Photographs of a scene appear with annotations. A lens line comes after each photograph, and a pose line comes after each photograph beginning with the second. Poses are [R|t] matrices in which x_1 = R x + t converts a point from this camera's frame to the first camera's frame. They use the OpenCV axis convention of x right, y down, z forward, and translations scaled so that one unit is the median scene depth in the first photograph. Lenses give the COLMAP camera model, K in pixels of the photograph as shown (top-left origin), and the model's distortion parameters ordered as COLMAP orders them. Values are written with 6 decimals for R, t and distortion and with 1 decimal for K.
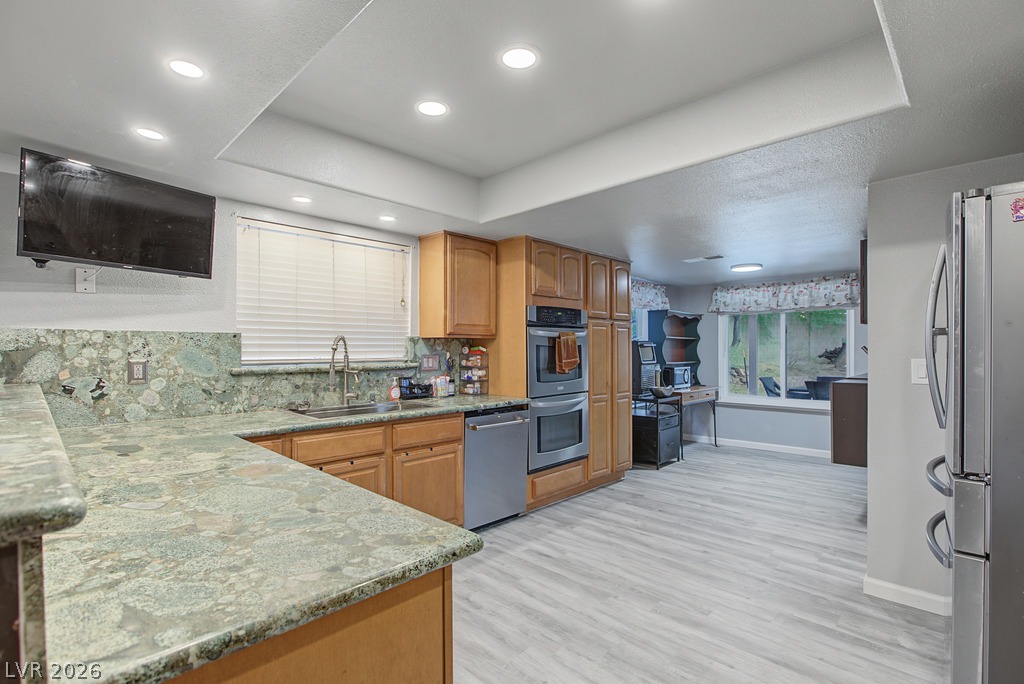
lens RADIAL K [[479.9, 0, 513.8], [0, 479.9, 351.0], [0, 0, 1]] dist [-0.005695, -0.000274]
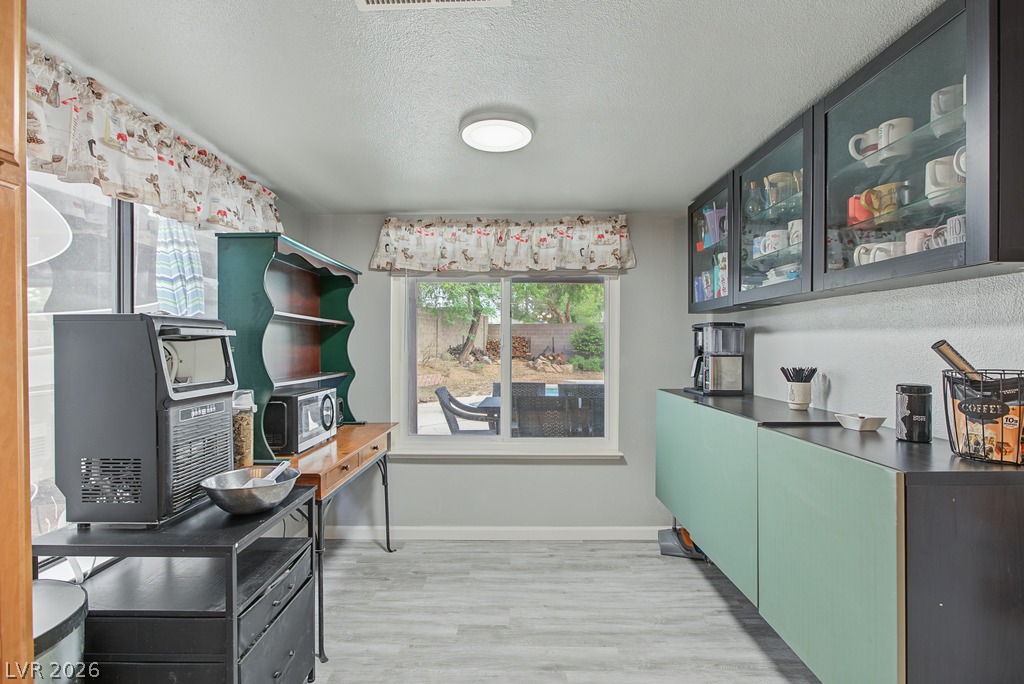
lens RADIAL K [[479.9, 0, 513.8], [0, 479.9, 351.0], [0, 0, 1]] dist [-0.005695, -0.000274]
pose [[0.732885, -0.002902, 0.680347, 0.202061], [-0.002723, 0.999970, 0.007198, -0.003303], [-0.680348, -0.007128, 0.732855, 0.604878]]
